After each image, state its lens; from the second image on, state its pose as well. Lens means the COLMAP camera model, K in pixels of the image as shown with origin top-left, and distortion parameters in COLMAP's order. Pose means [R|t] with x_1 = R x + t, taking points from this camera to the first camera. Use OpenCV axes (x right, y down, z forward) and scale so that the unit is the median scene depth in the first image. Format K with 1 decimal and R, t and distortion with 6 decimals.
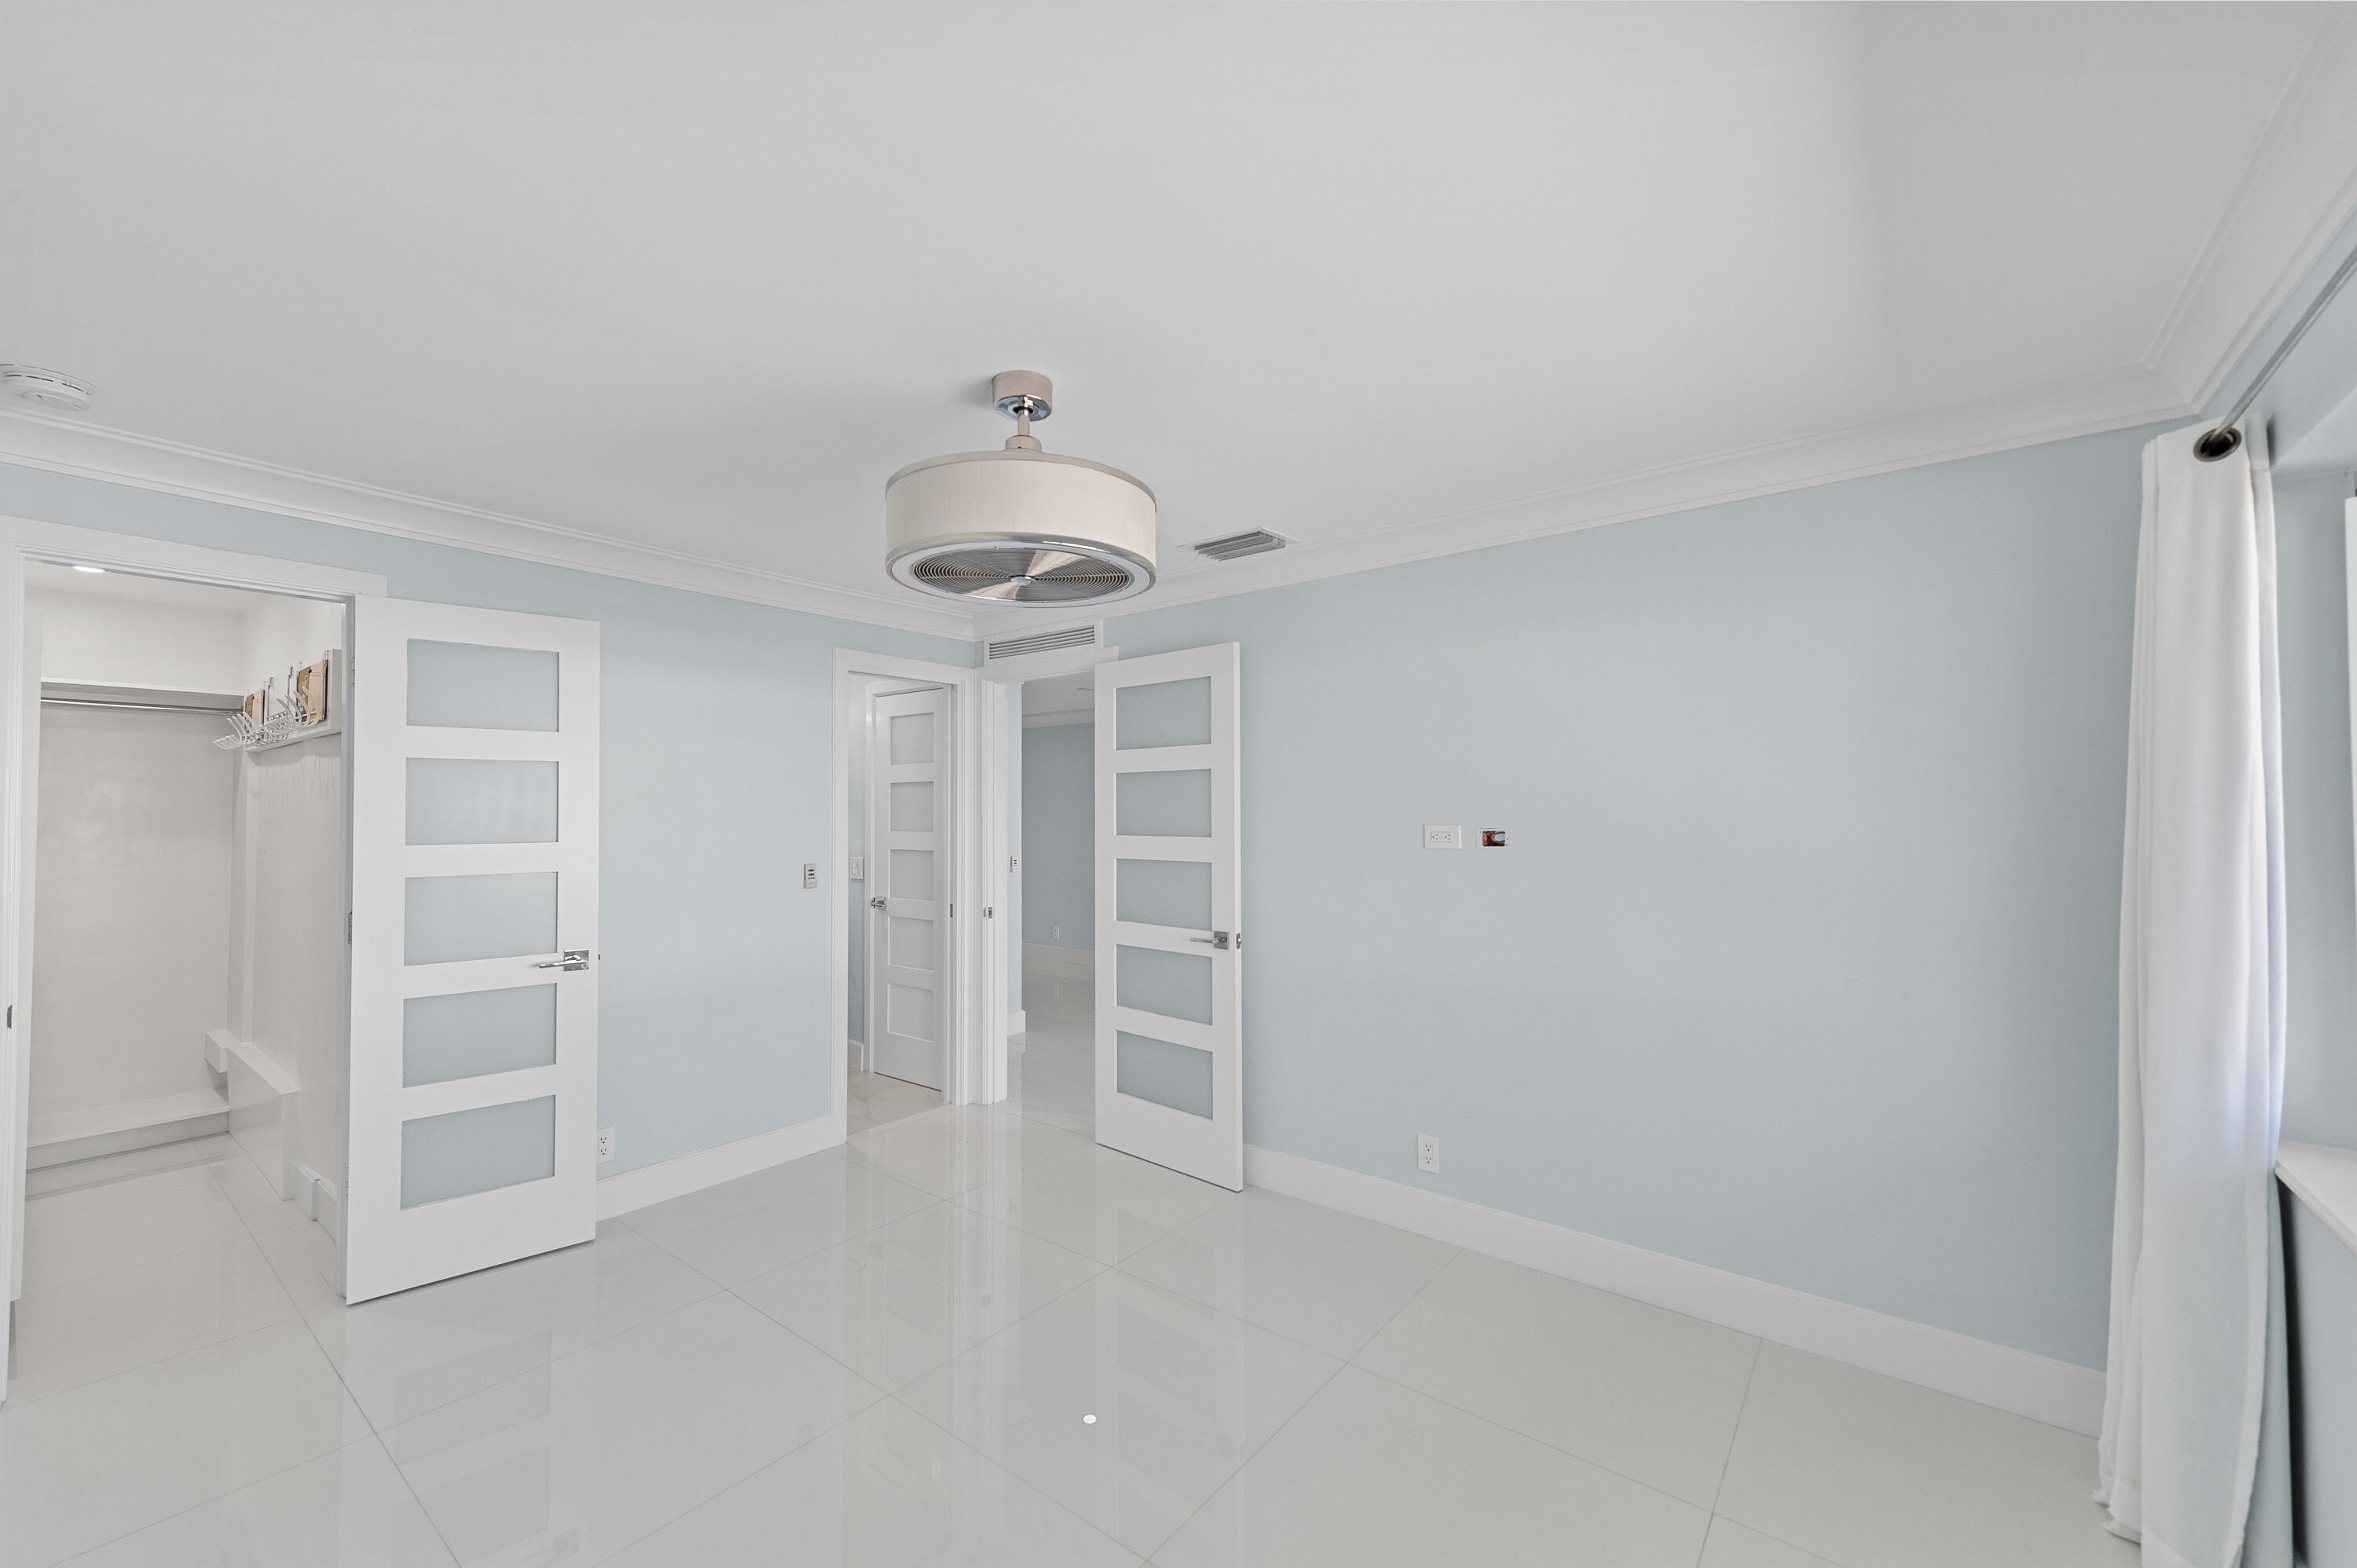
lens RADIAL K [[913.4, 0, 1162.4], [0, 913.4, 800.9], [0, 0, 1]] dist [0.000880, -0.000274]
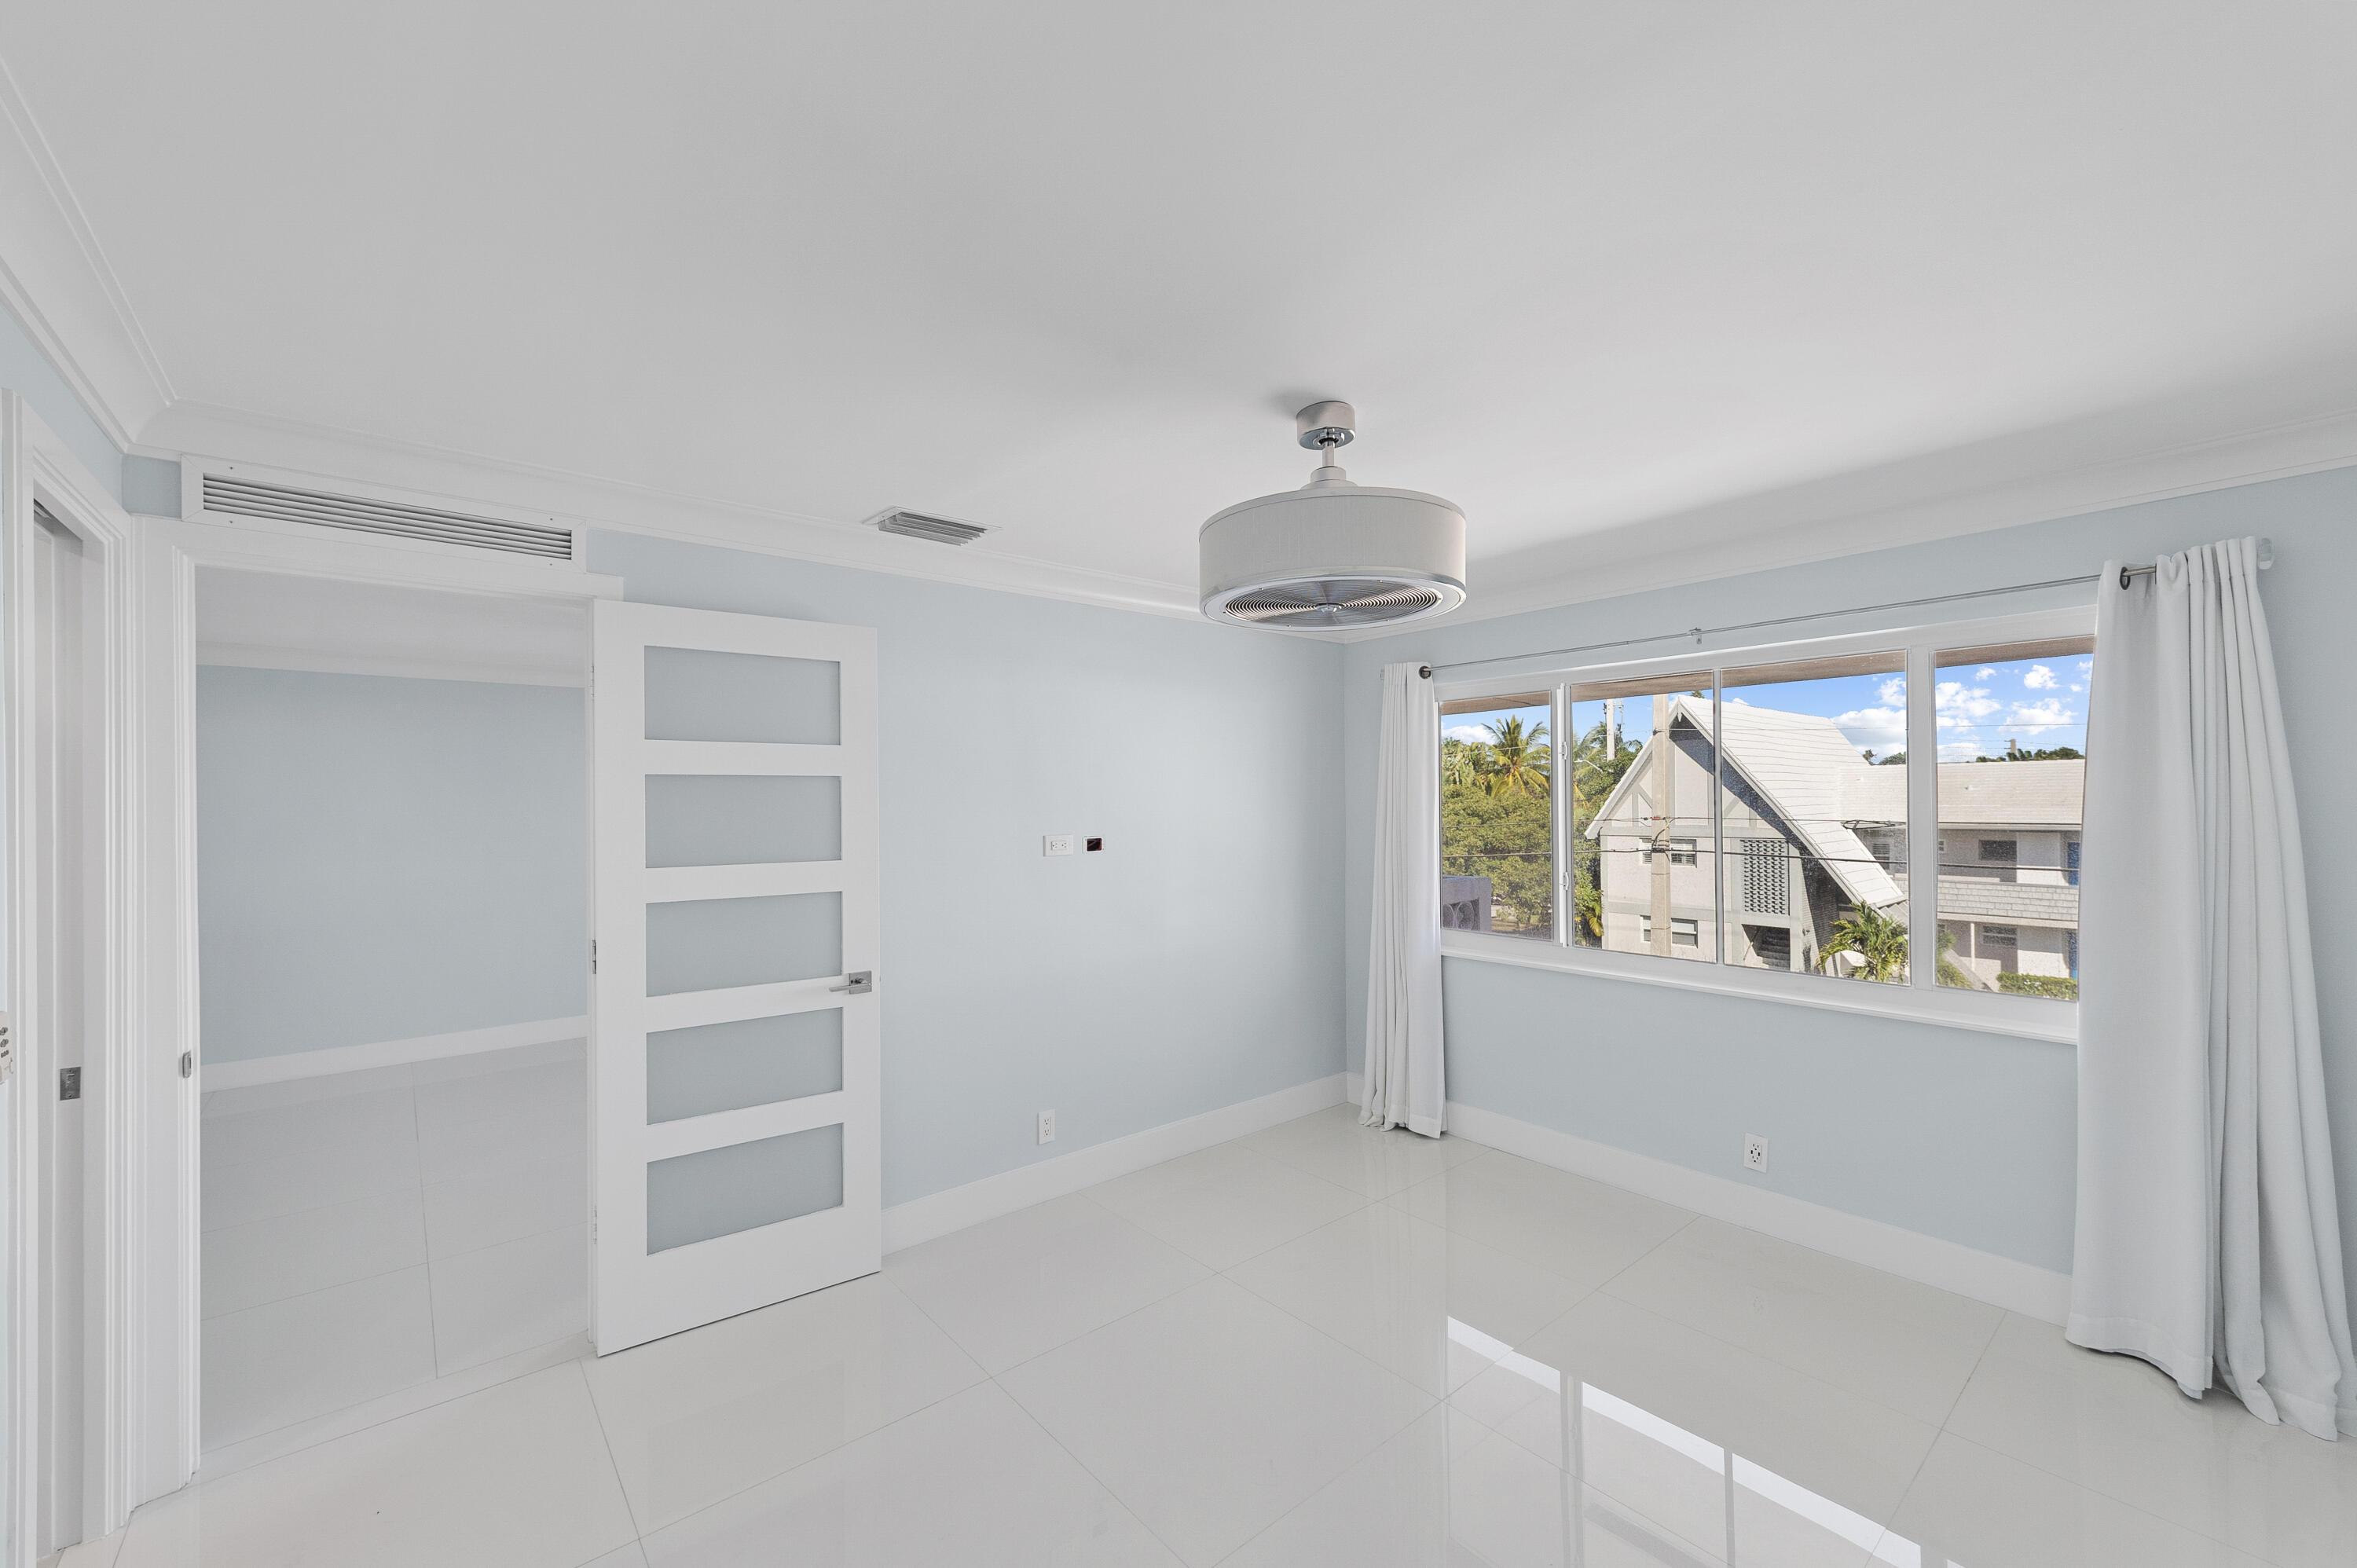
lens RADIAL K [[913.4, 0, 1162.4], [0, 913.4, 800.9], [0, 0, 1]] dist [0.000880, -0.000274]
pose [[0.208588, -0.000538, 0.978004, -0.694002], [-0.007258, 0.999971, 0.002098, -0.017053], [-0.977977, -0.007536, 0.208578, 0.559383]]
